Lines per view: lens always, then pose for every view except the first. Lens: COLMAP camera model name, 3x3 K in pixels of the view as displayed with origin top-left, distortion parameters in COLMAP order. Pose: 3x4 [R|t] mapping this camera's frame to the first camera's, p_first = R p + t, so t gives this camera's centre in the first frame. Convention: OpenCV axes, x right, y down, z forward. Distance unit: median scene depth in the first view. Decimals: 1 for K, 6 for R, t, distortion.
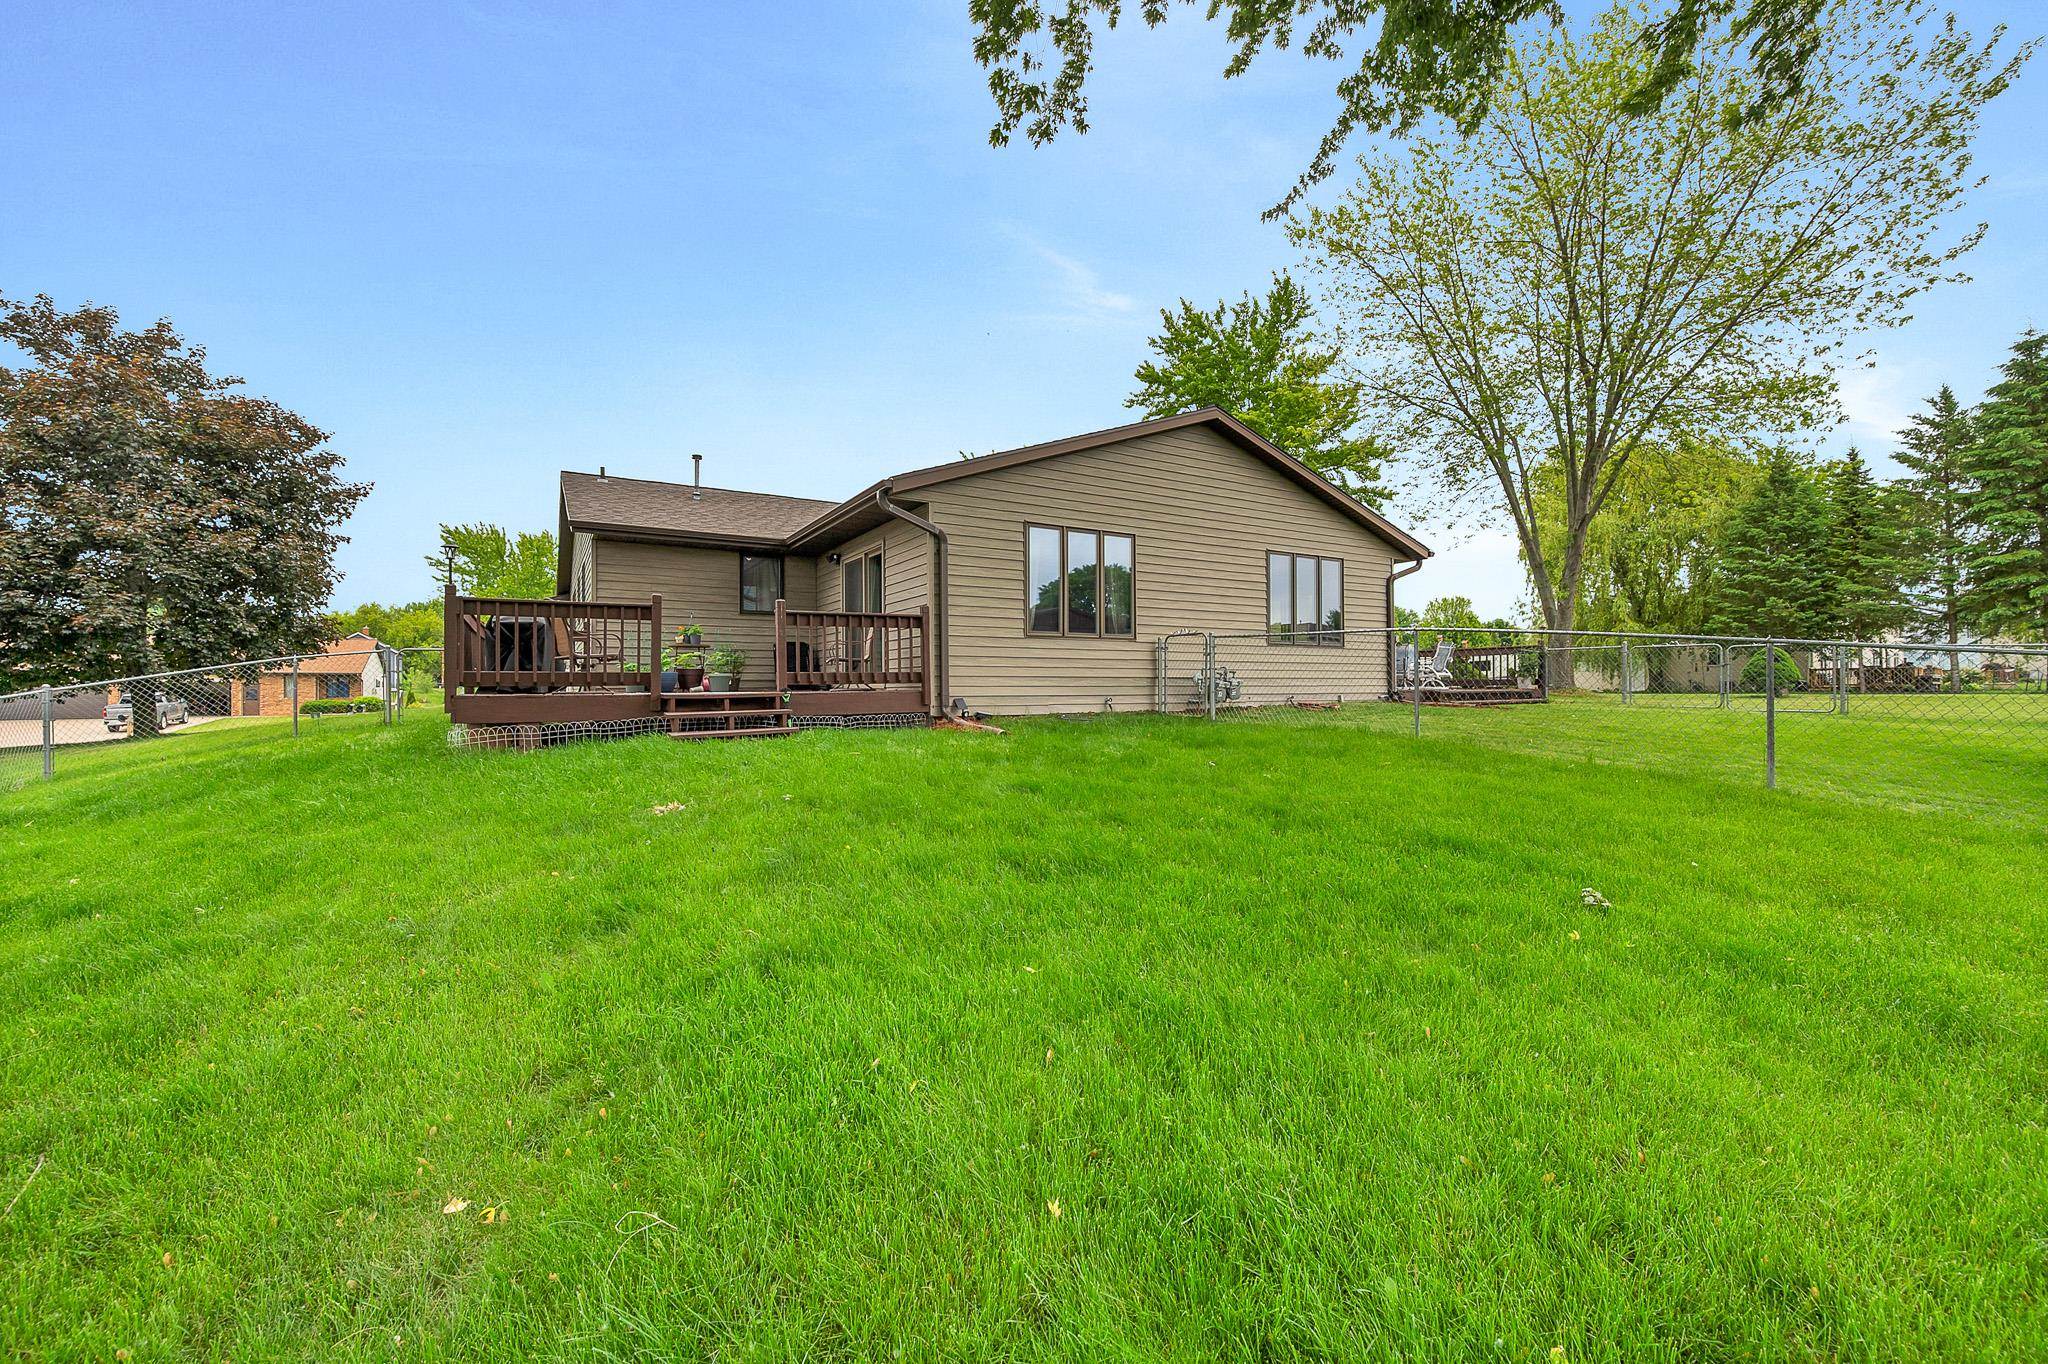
lens RADIAL K [[858.1, 0, 1018.6], [0, 858.1, 680.8], [0, 0, 1]] dist [-0.001197, -0.000023]
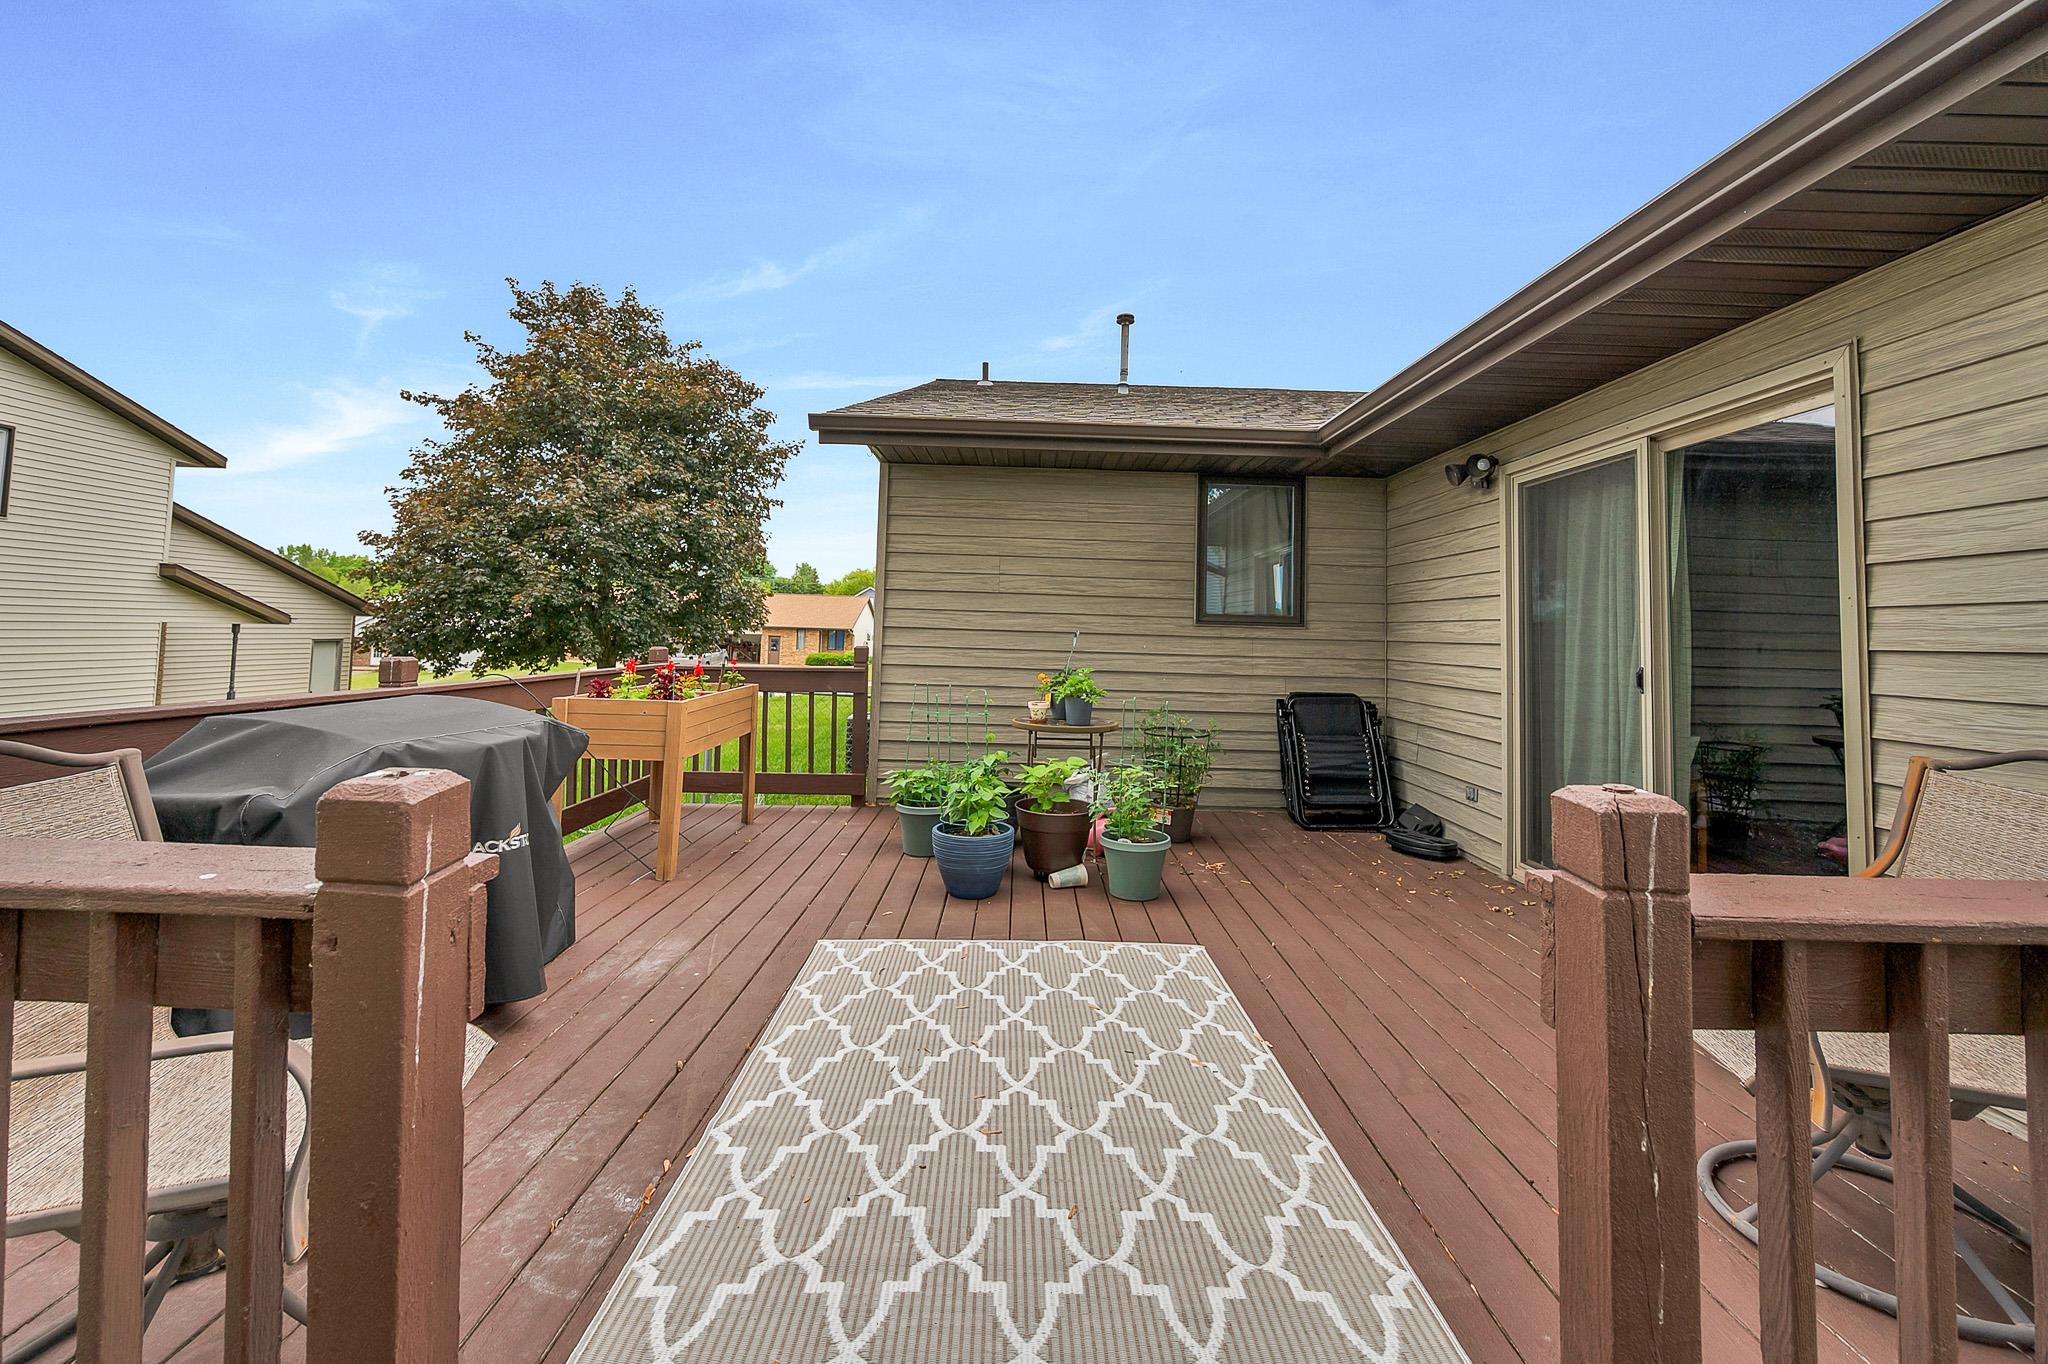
lens RADIAL K [[858.1, 0, 1018.6], [0, 858.1, 680.8], [0, 0, 1]] dist [-0.001197, -0.000023]
pose [[0.877614, 0.048612, -0.476897, -0.155217], [-0.019823, 0.997674, 0.065218, -0.058478], [0.478958, -0.047783, 0.876536, 0.459146]]
